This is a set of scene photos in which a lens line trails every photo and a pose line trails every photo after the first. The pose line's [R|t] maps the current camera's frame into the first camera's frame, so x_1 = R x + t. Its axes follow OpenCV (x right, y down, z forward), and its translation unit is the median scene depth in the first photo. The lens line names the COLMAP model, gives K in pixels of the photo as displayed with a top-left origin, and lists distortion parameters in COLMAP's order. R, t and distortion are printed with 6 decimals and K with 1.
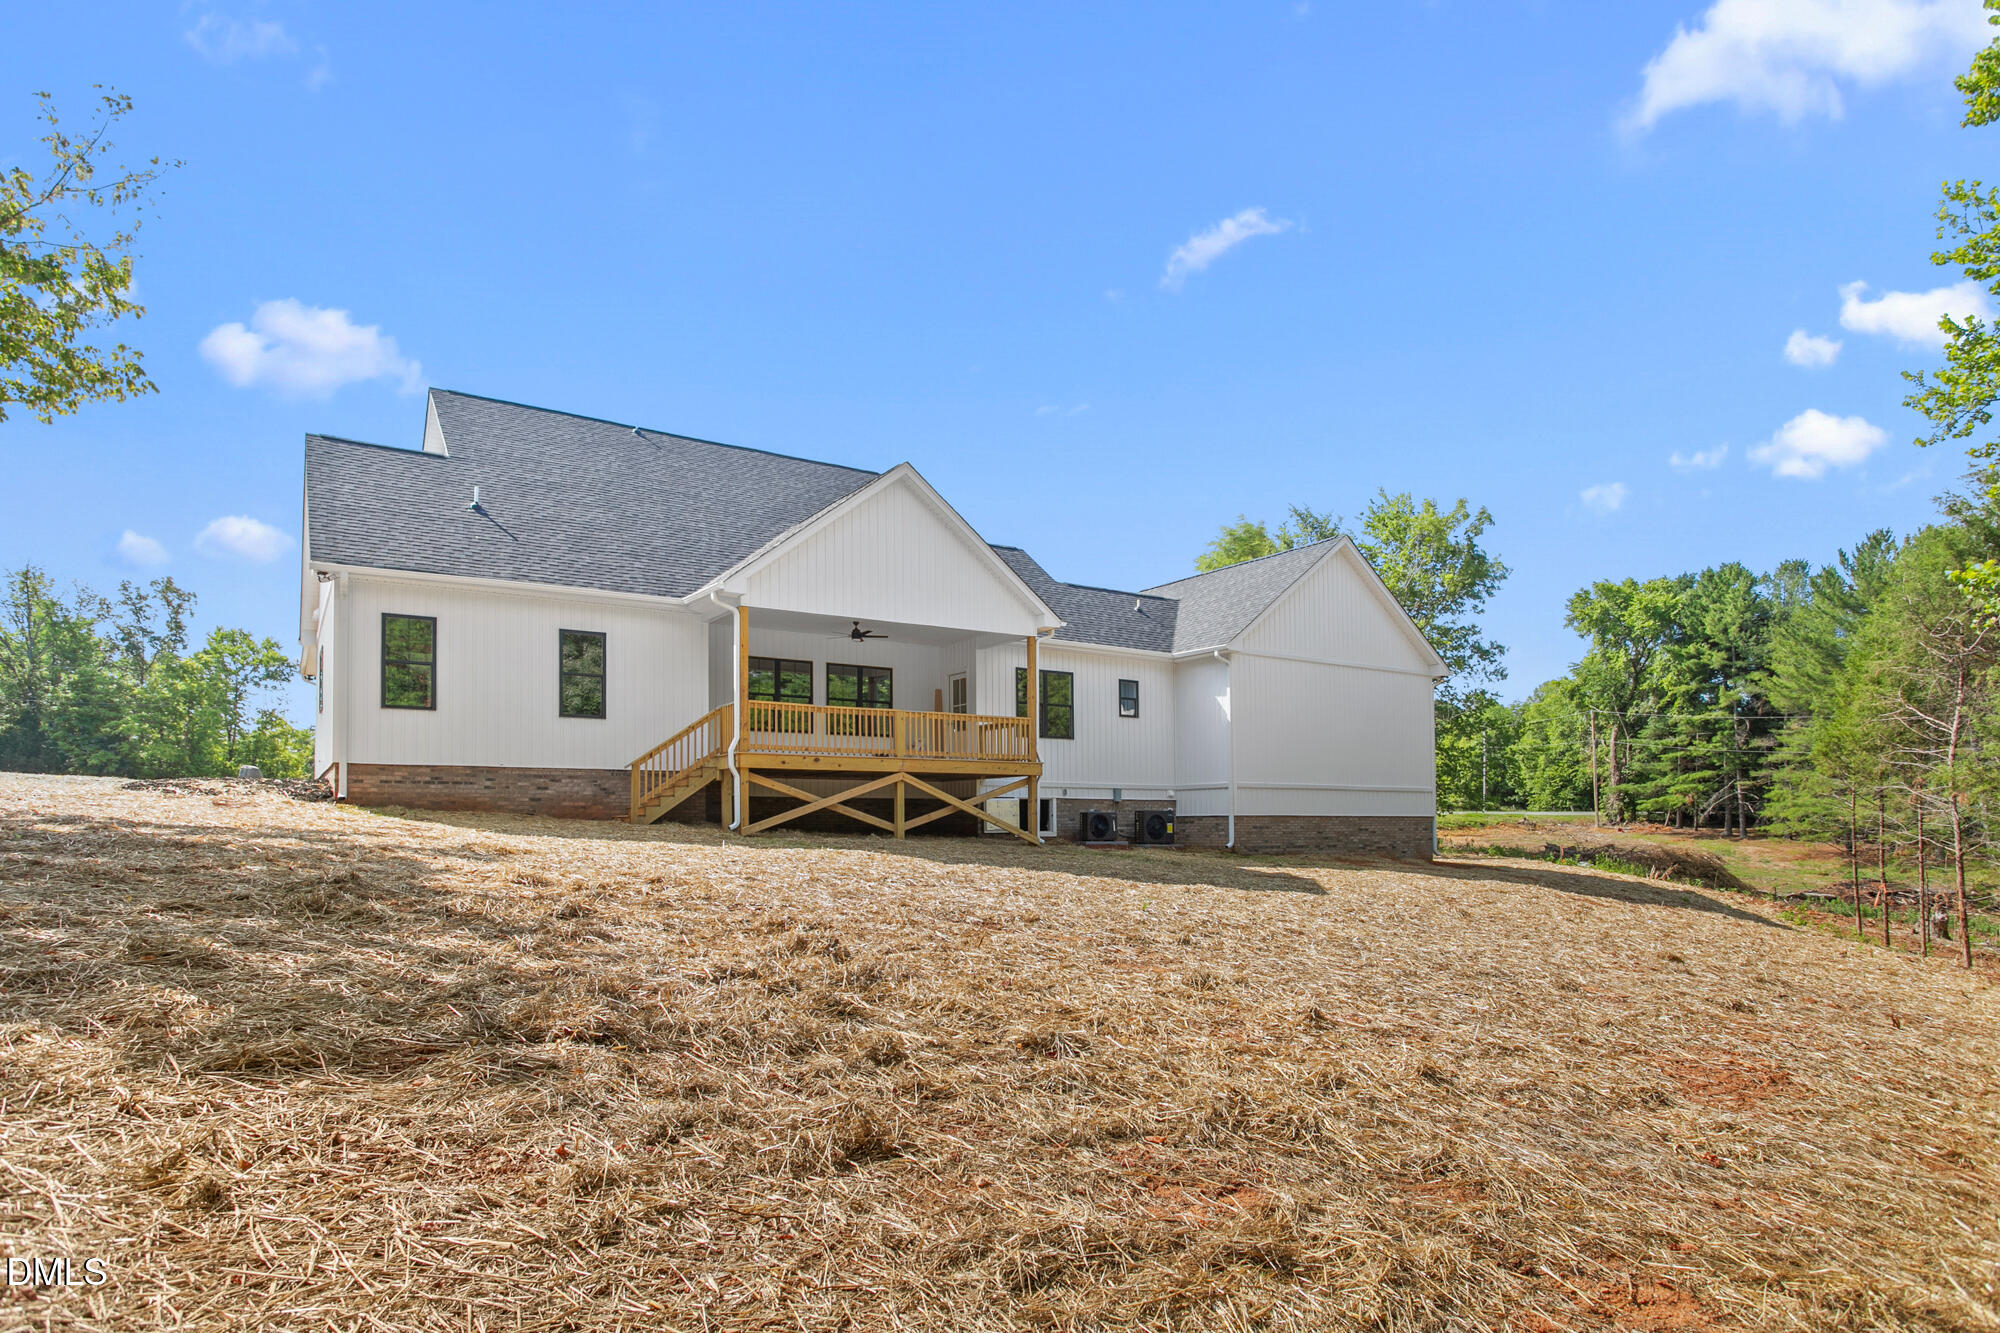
lens RADIAL K [[1153.0, 0, 1001.4], [0, 1153.0, 664.8], [0, 0, 1]] dist [-0.007974, -0.000641]
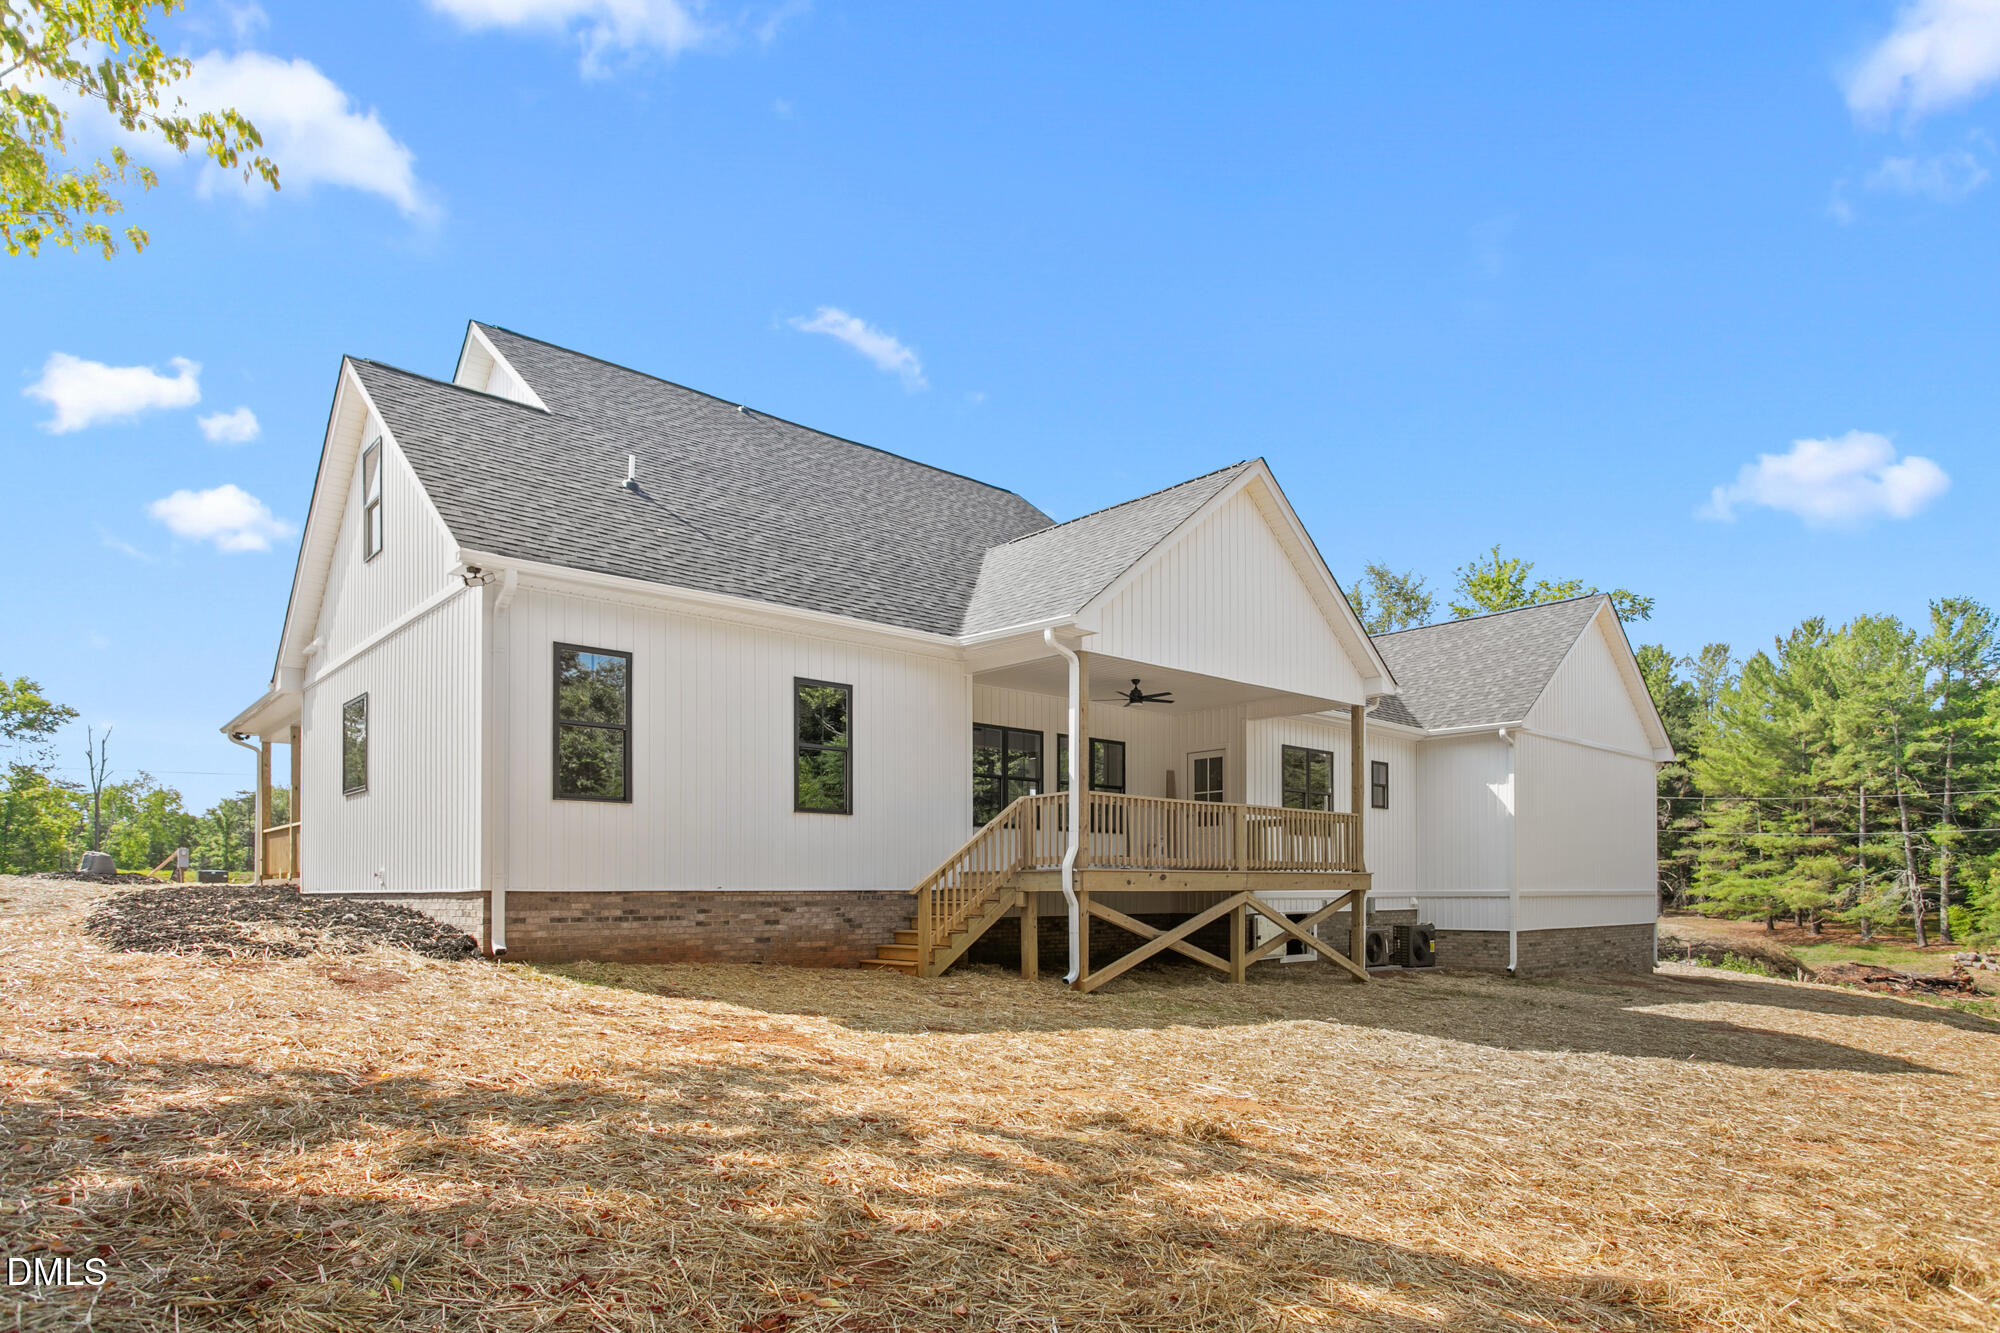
lens RADIAL K [[1153.0, 0, 986.0], [0, 1153.0, 768.7], [0, 0, 1]] dist [-0.007974, -0.000641]
pose [[0.986291, 0.015725, 0.164265, -0.341915], [-0.021551, 0.999198, 0.033746, -0.003609], [-0.163602, -0.036824, 0.985839, 0.300810]]
